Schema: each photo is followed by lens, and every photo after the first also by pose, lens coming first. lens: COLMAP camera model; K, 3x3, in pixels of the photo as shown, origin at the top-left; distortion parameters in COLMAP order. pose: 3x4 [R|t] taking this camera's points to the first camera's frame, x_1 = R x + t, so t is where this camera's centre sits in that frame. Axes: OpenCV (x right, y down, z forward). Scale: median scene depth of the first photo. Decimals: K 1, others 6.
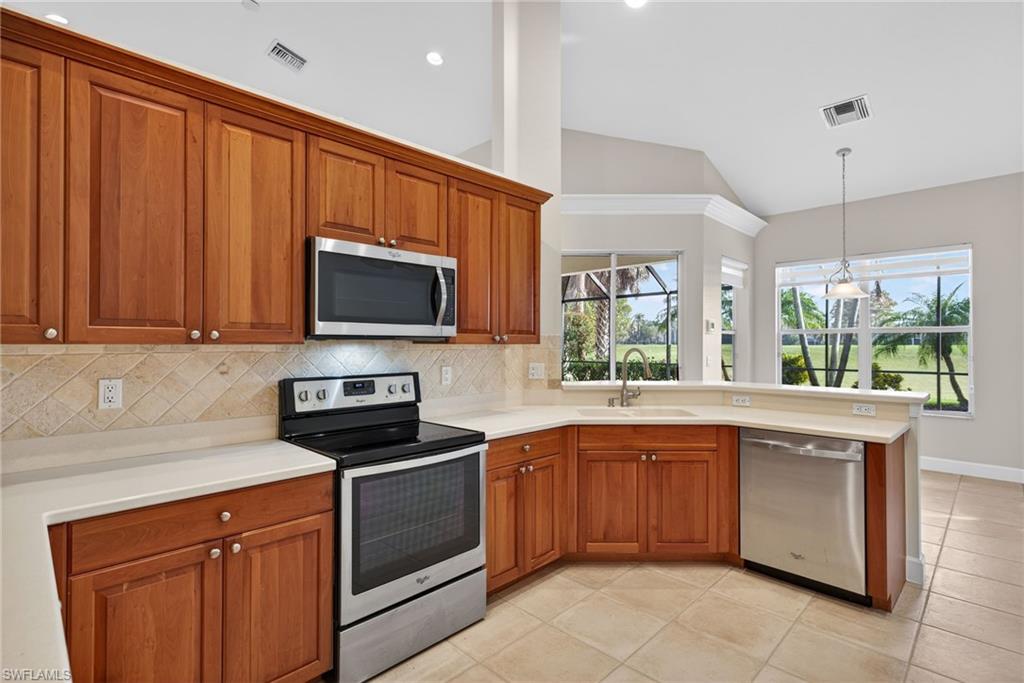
lens RADIAL K [[486.7, 0, 514.8], [0, 486.7, 339.4], [0, 0, 1]] dist [0.002255, -0.000253]
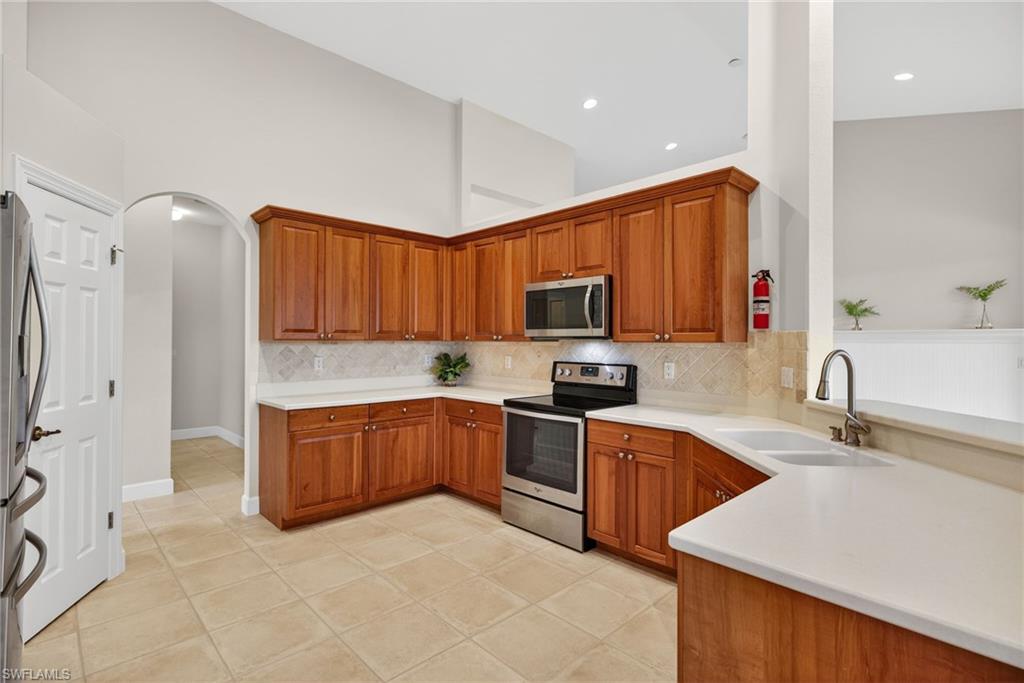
lens RADIAL K [[486.7, 0, 505.9], [0, 486.7, 338.7], [0, 0, 1]] dist [0.002255, -0.000253]
pose [[-0.032537, -0.007541, -0.999442, 1.030369], [0.003260, 0.999965, -0.007651, 0.008561], [0.999465, -0.003507, -0.032511, 0.696040]]
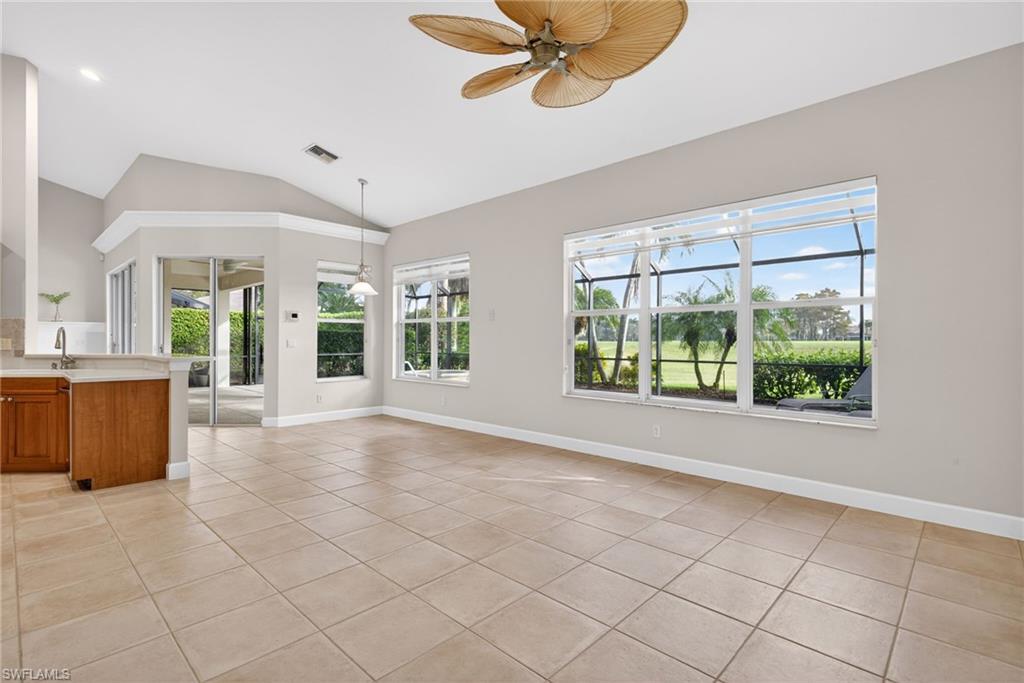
lens RADIAL K [[486.7, 0, 506.2], [0, 486.7, 342.6], [0, 0, 1]] dist [0.002255, -0.000253]
pose [[0.999791, 0.000551, 0.020415, 1.761565], [-0.000816, 0.999915, 0.012975, 0.049083], [-0.020406, -0.012989, 0.999707, -0.513658]]
